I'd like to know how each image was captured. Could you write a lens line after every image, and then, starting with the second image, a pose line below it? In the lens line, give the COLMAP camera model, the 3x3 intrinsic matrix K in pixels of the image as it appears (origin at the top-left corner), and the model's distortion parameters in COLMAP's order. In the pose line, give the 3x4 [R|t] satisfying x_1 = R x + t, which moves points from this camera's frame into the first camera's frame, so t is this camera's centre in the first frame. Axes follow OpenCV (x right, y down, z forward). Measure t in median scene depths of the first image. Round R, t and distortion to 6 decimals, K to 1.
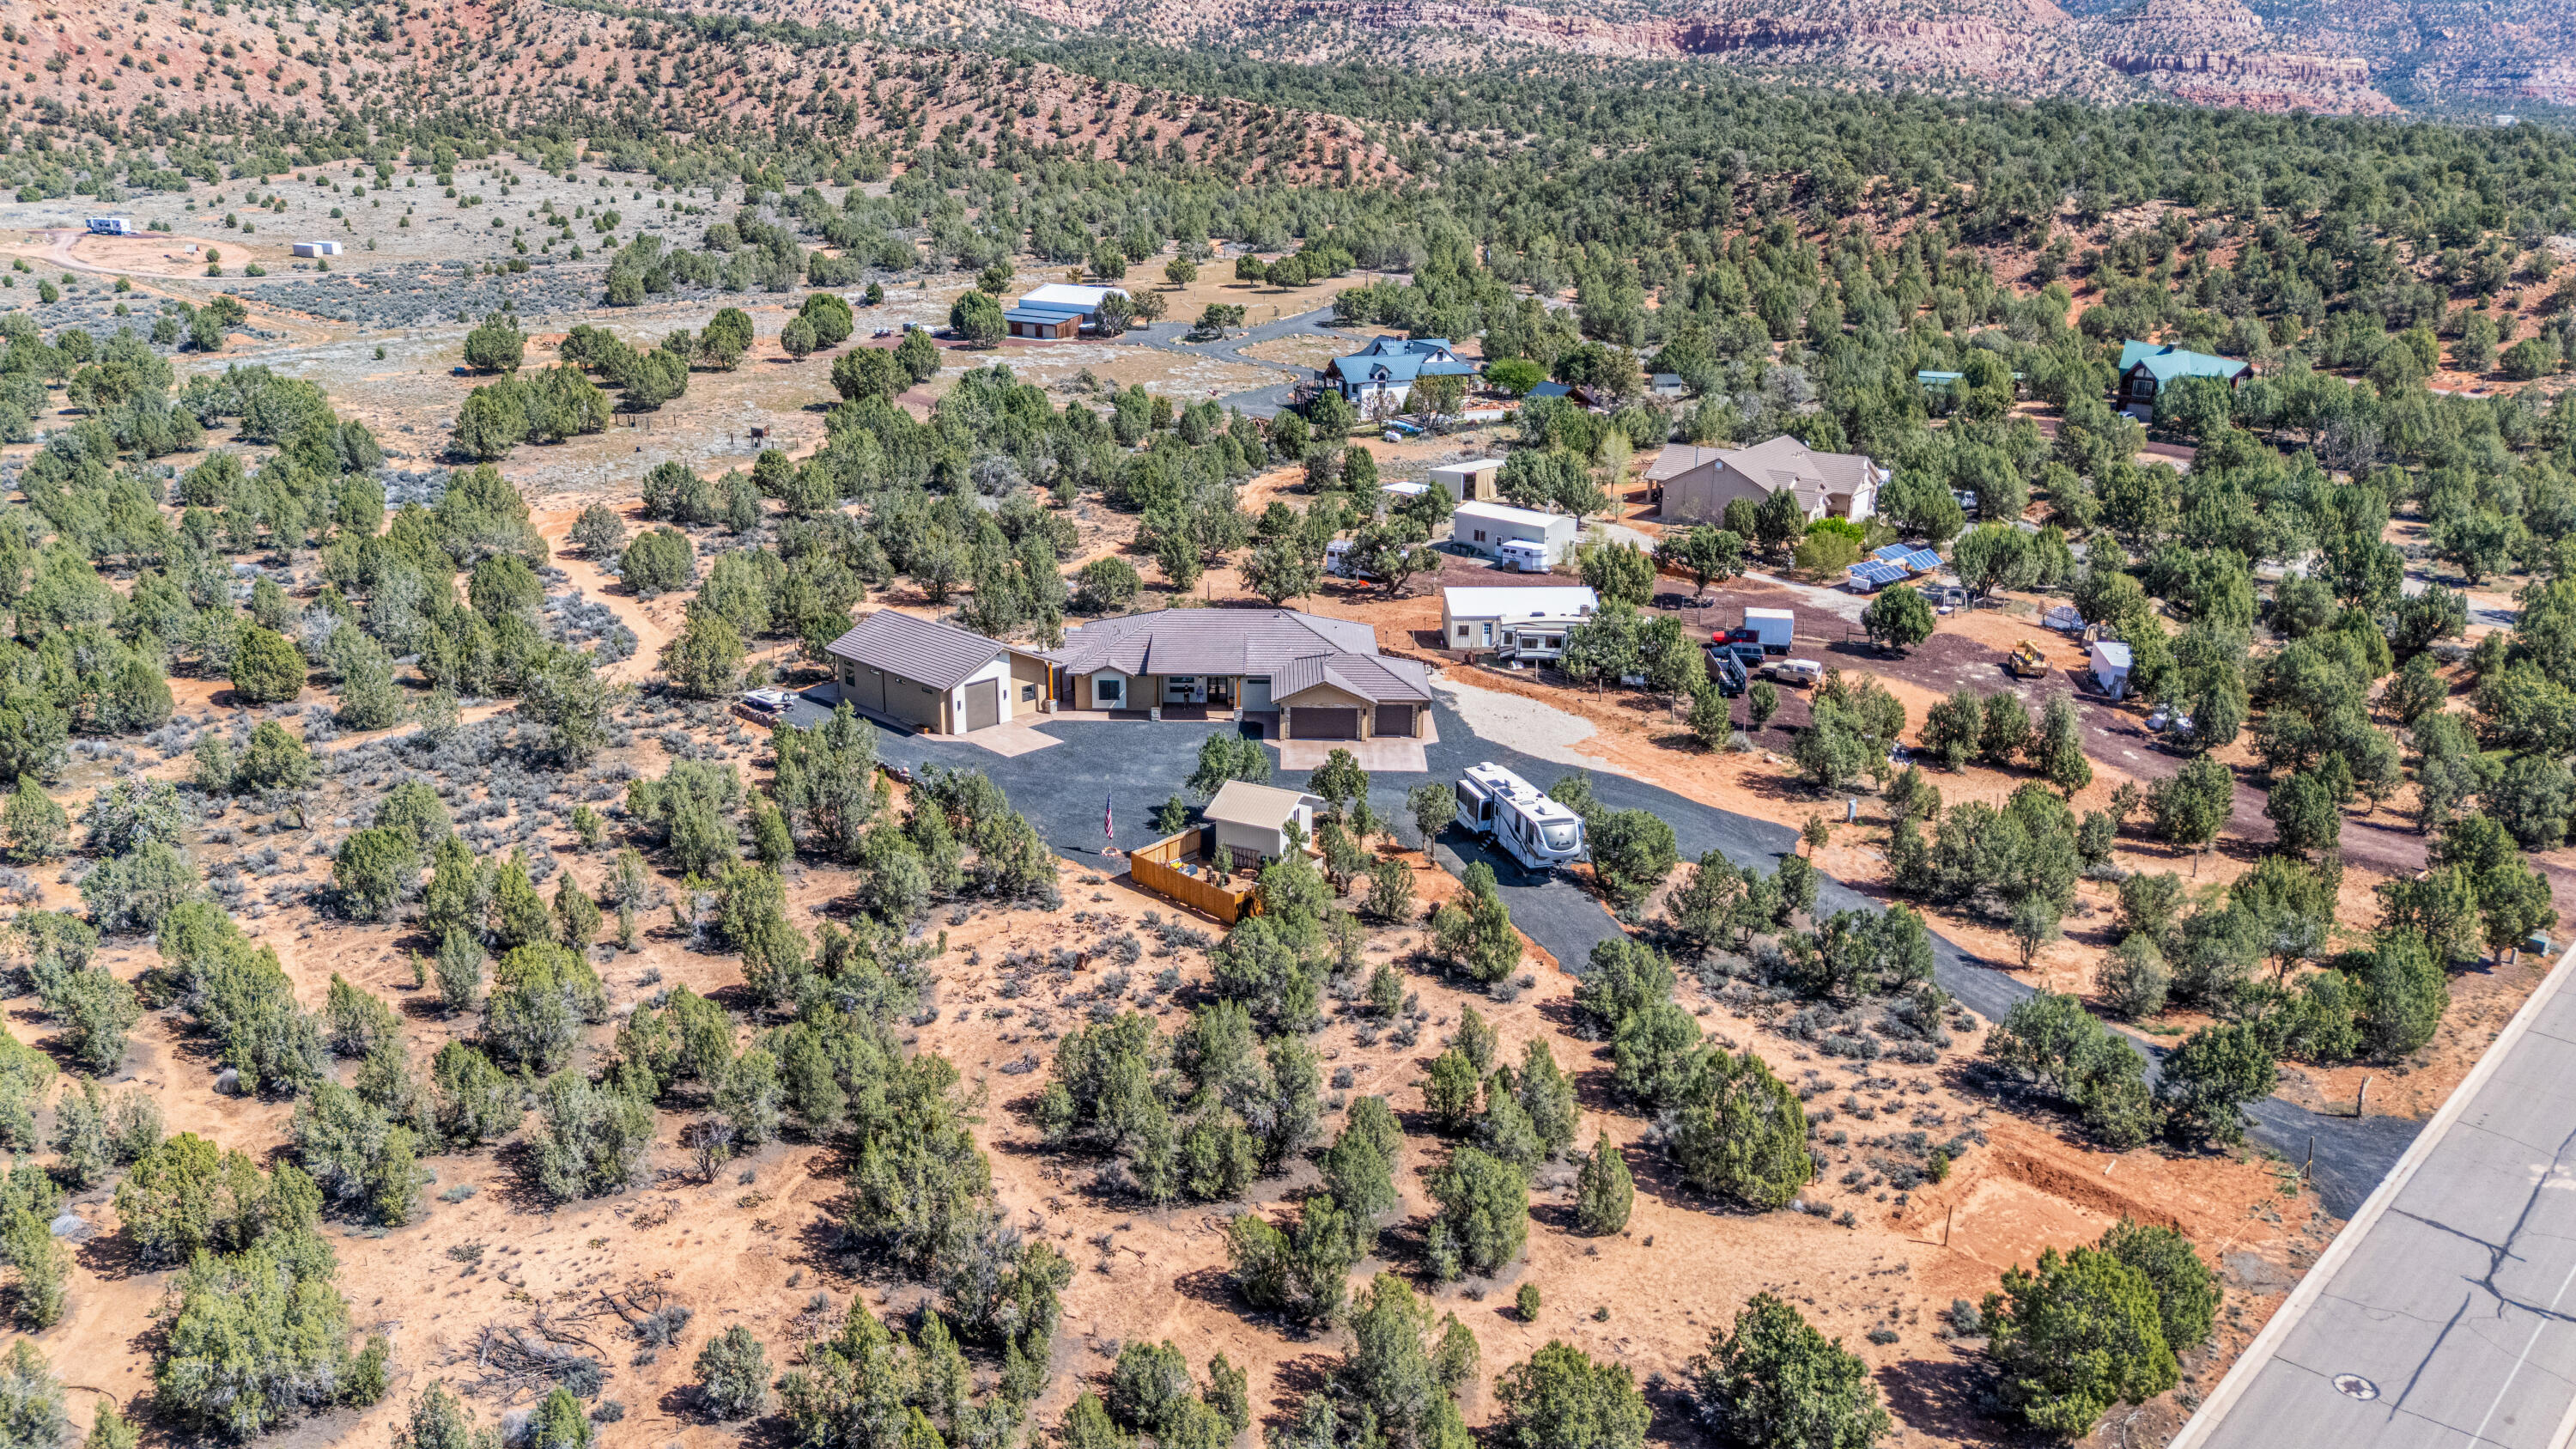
lens RADIAL K [[1901.8, 0, 1288.0], [0, 1901.8, 724.5], [0, 0, 1]] dist [0.057043, -0.044619]
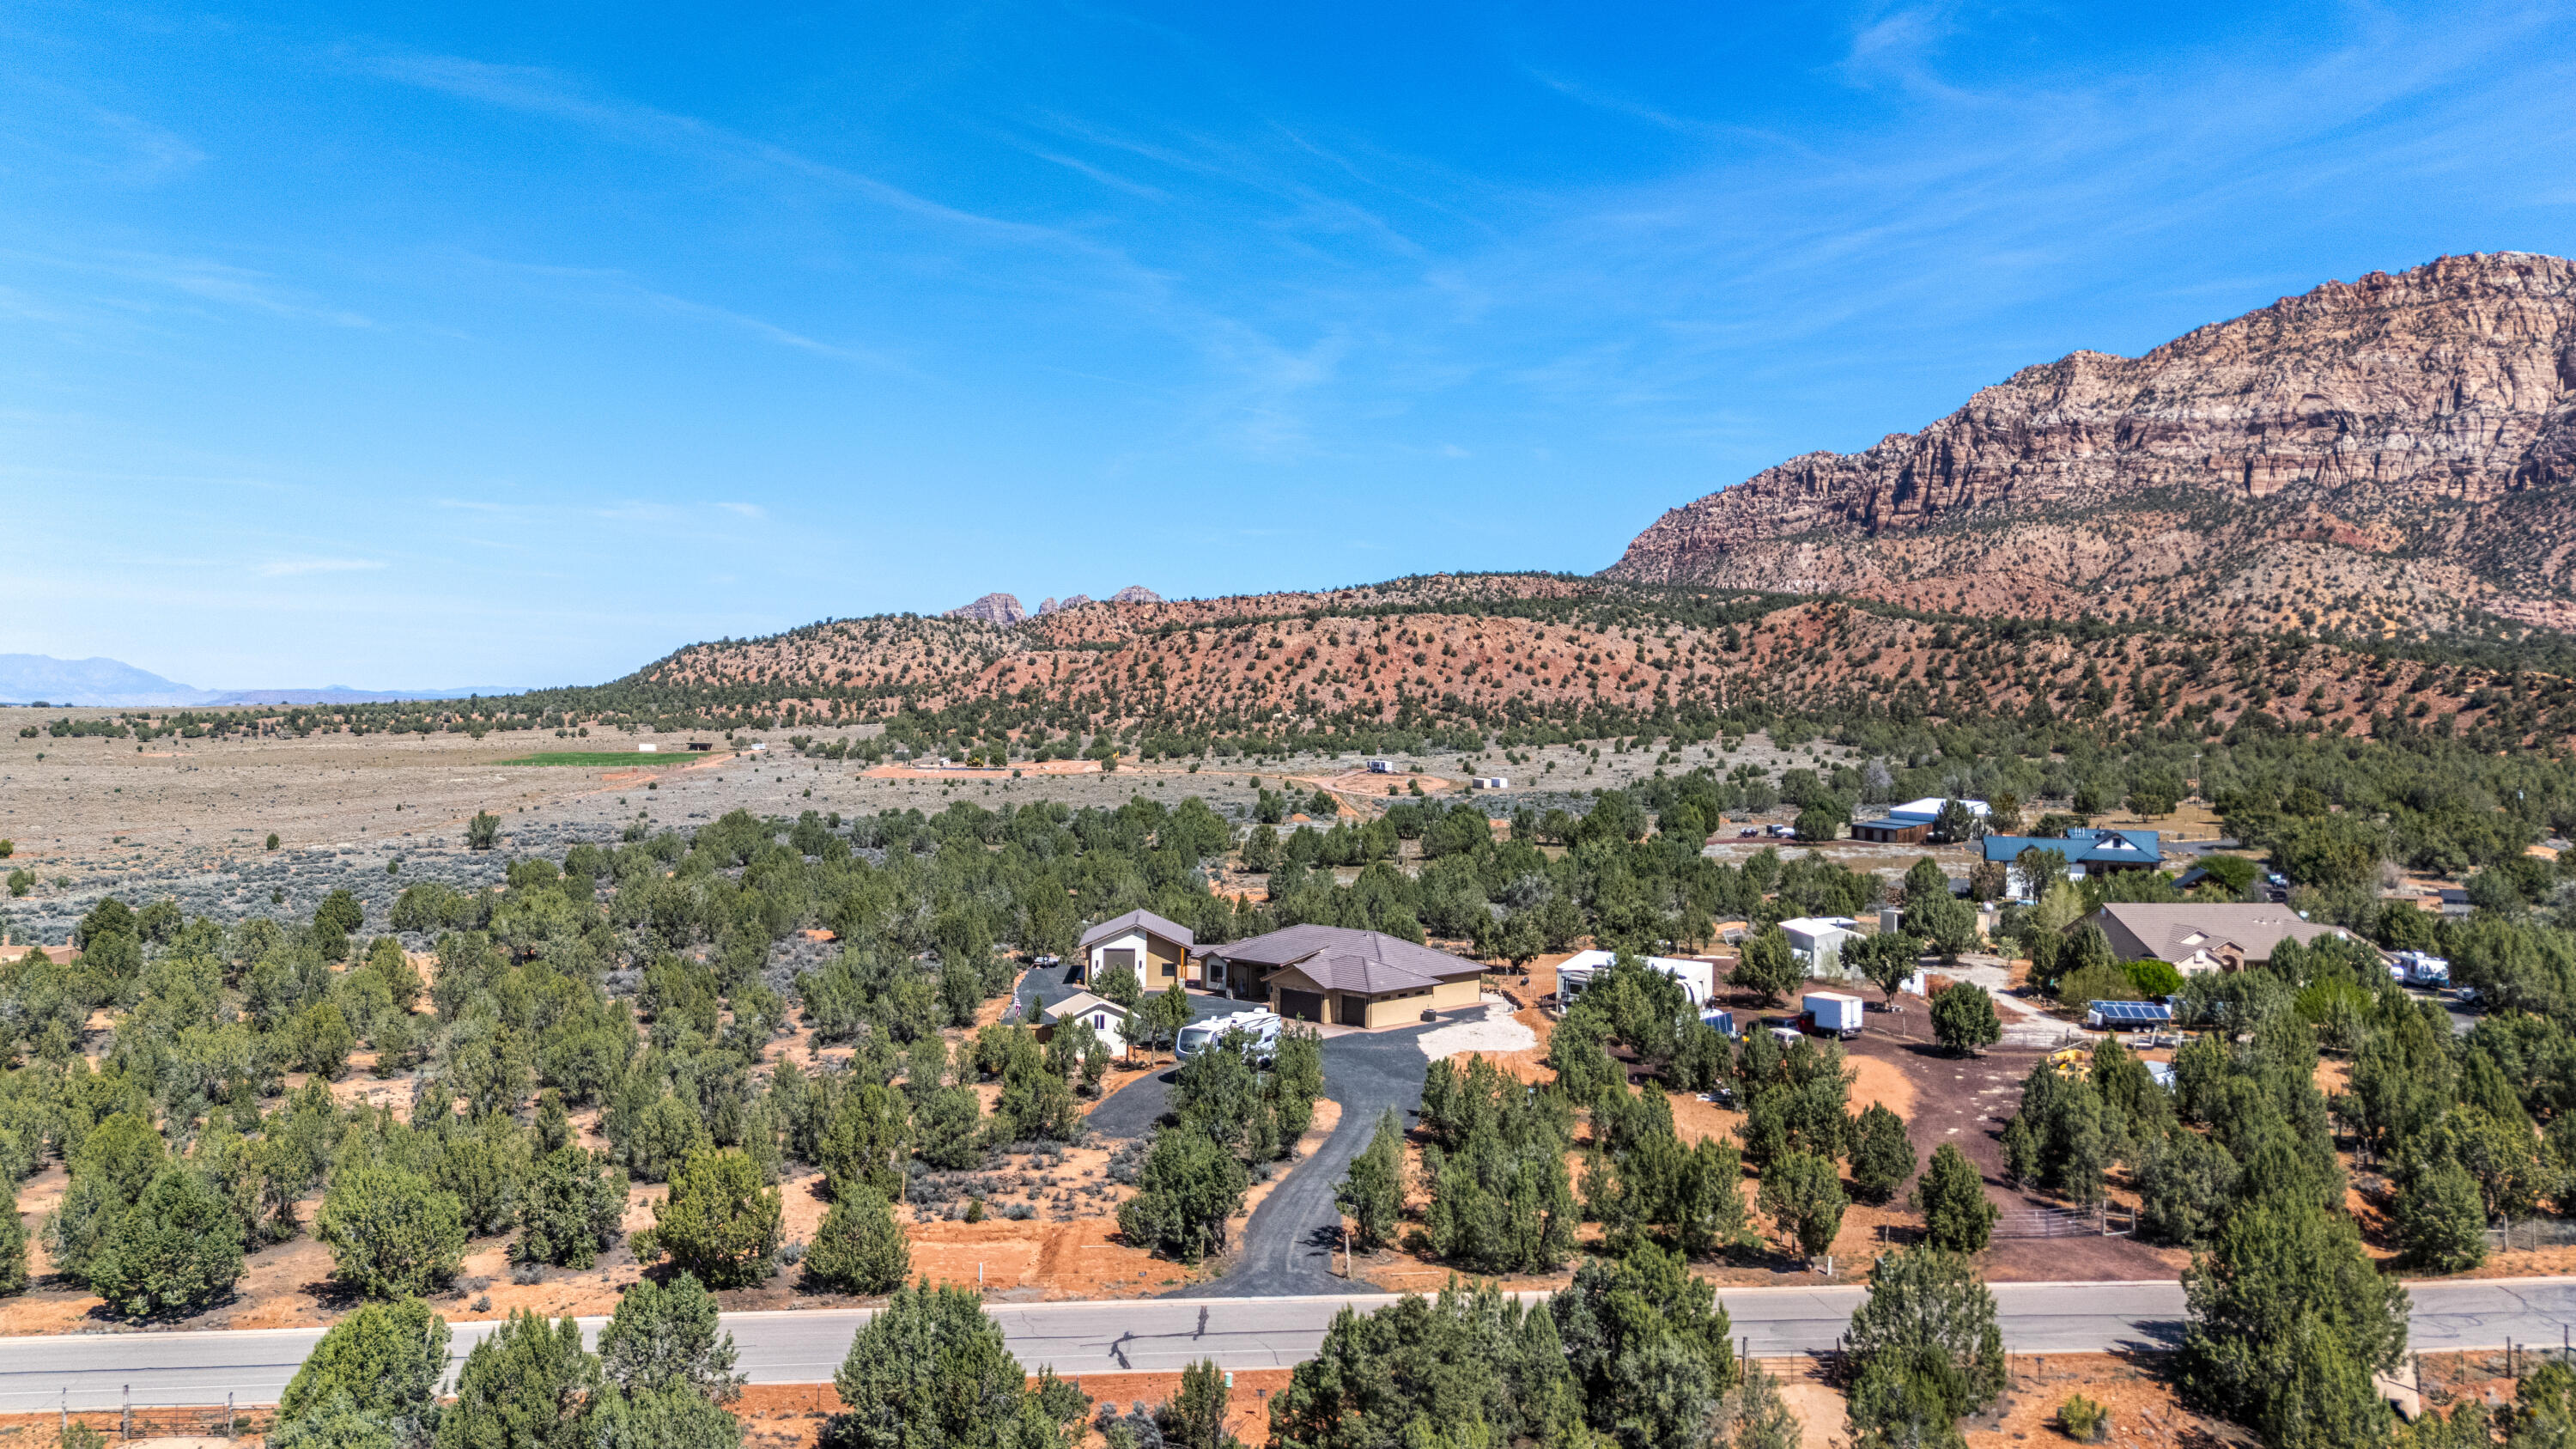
lens RADIAL K [[1909.8, 0, 1193.9], [0, 1909.8, 721.0], [0, 0, 1]] dist [0.001247, -0.010463]
pose [[0.700128, -0.001035, -0.714017, 0.159524], [-0.224224, 0.949093, -0.221238, 0.021225], [0.677897, 0.314995, 0.664254, 0.020499]]
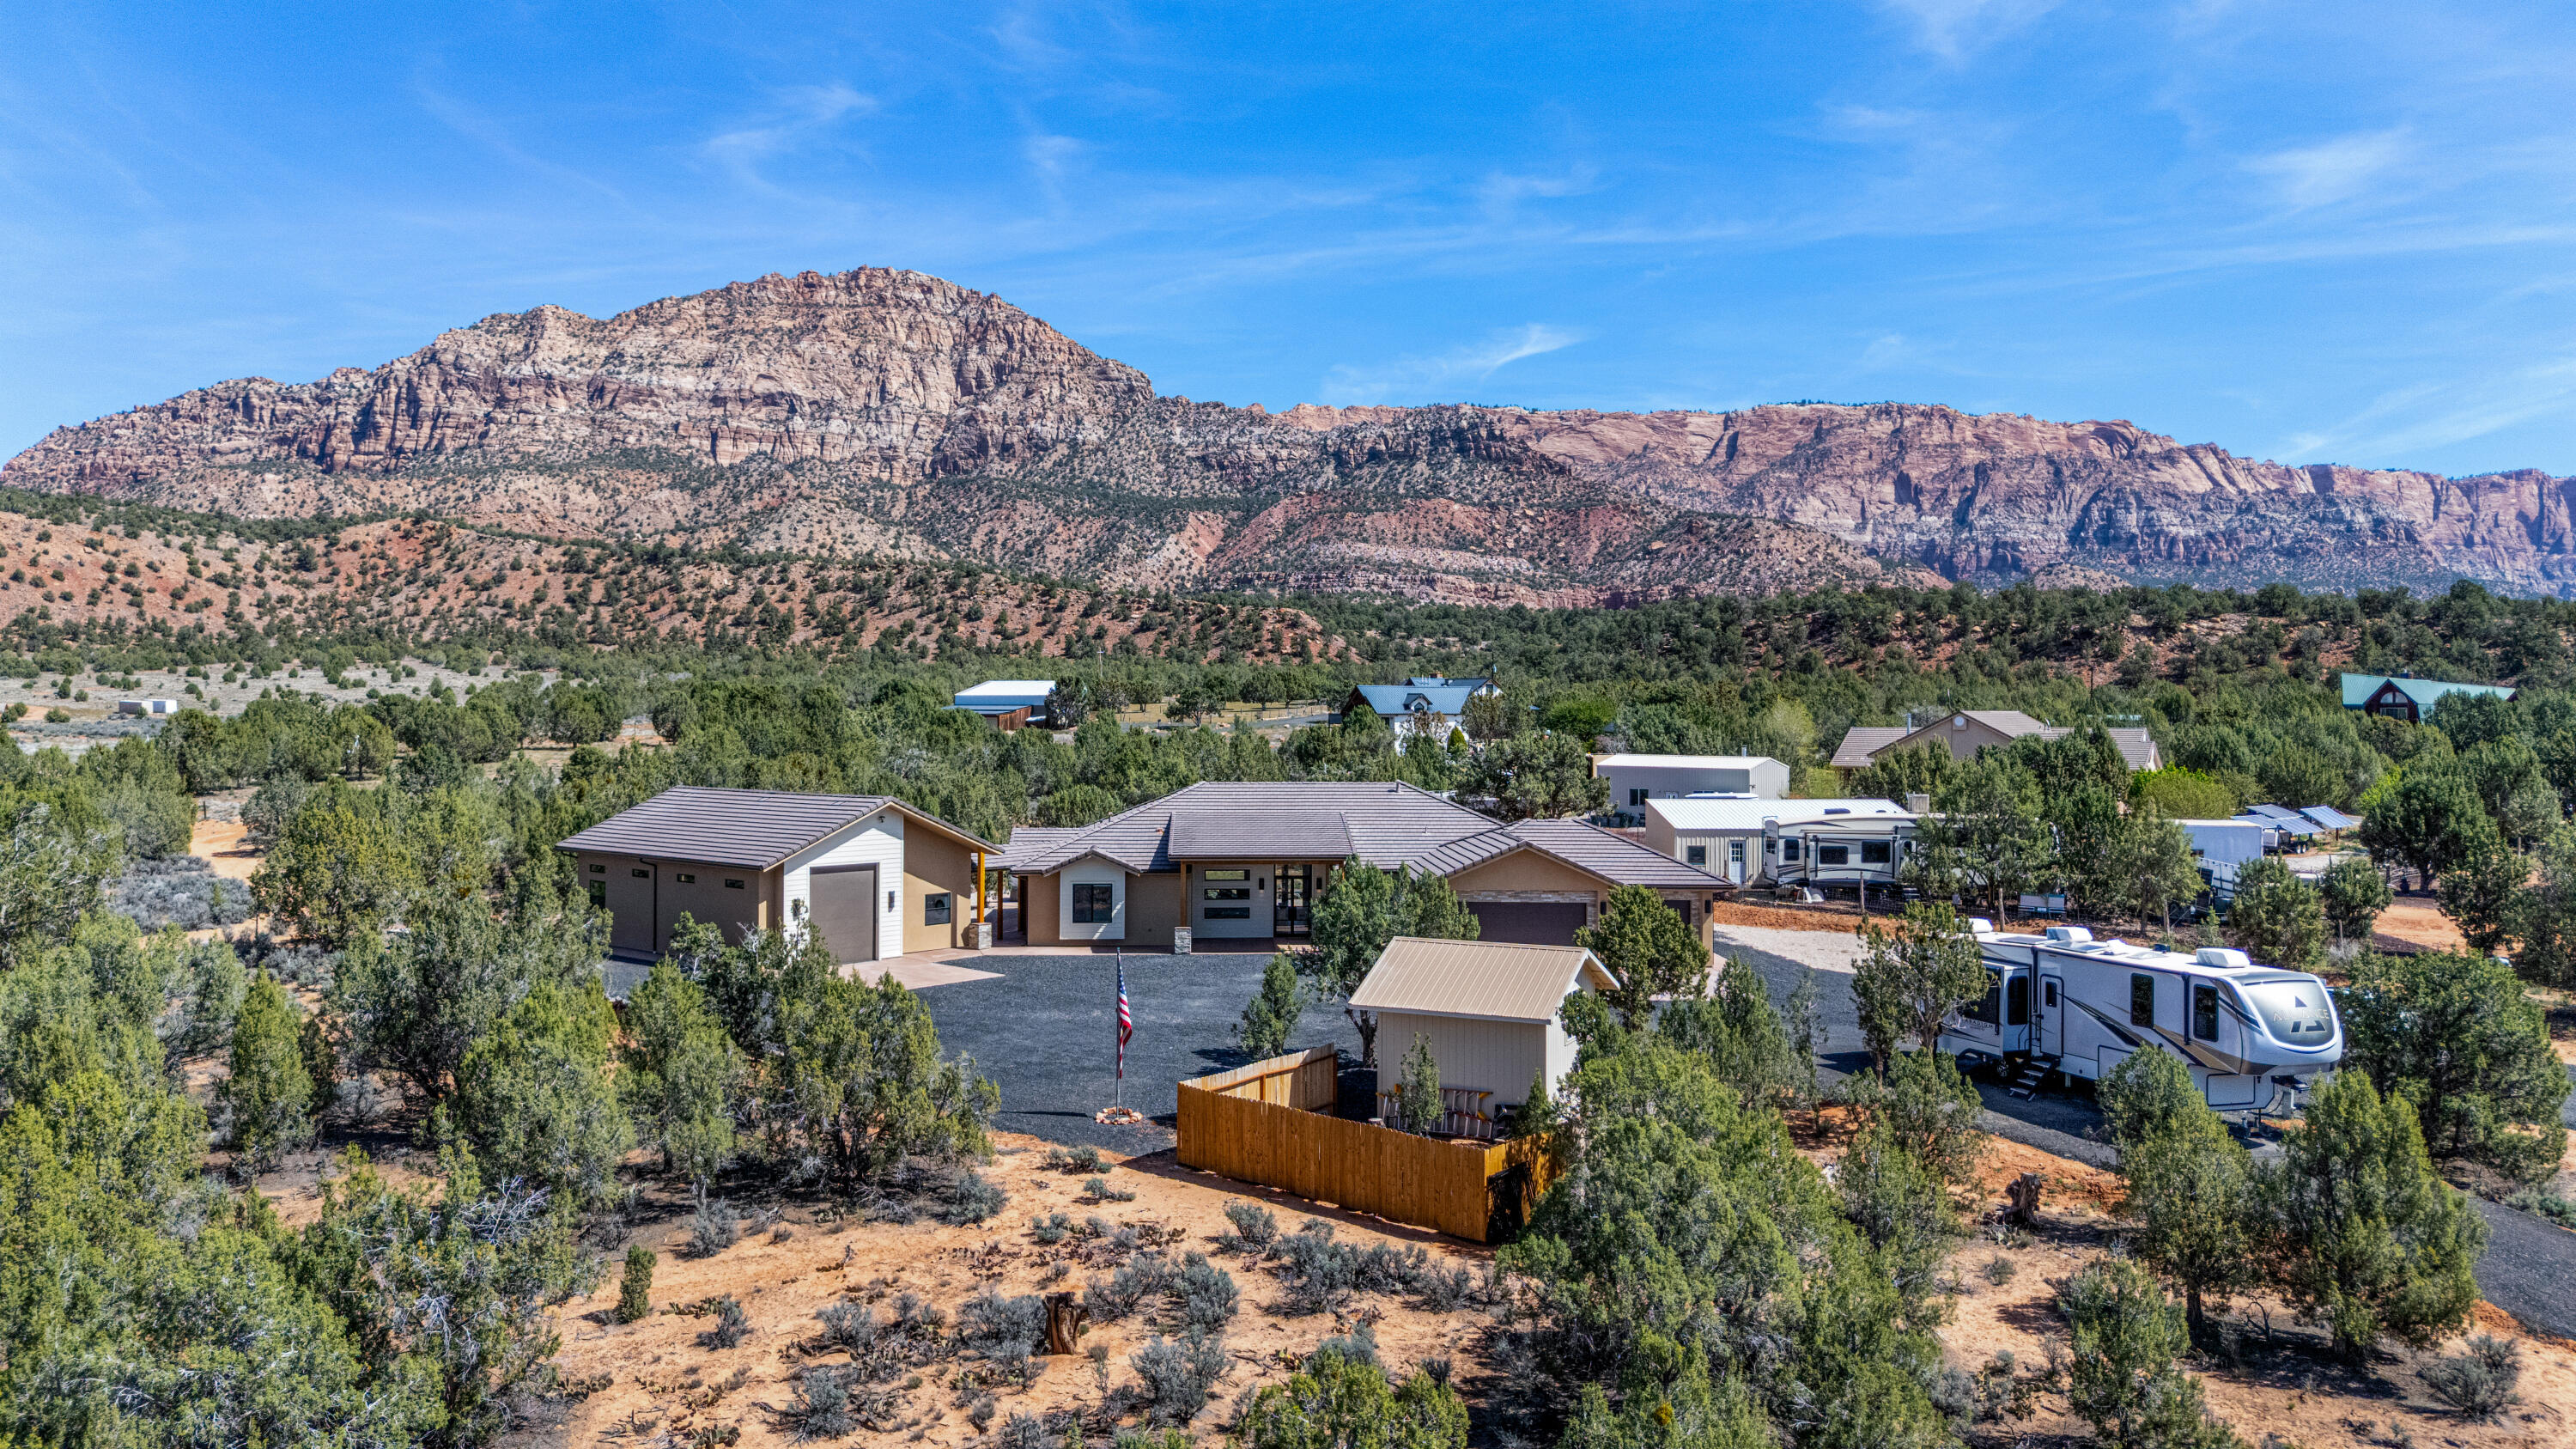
lens RADIAL K [[1896.7, 0, 1287.8], [0, 1896.7, 726.3], [0, 0, 1]] dist [0.066076, -0.059978]
pose [[0.999307, -0.008044, 0.036339, -0.011828], [0.018374, 0.955715, -0.293721, 0.018046], [-0.032367, 0.294185, 0.955200, 0.096741]]
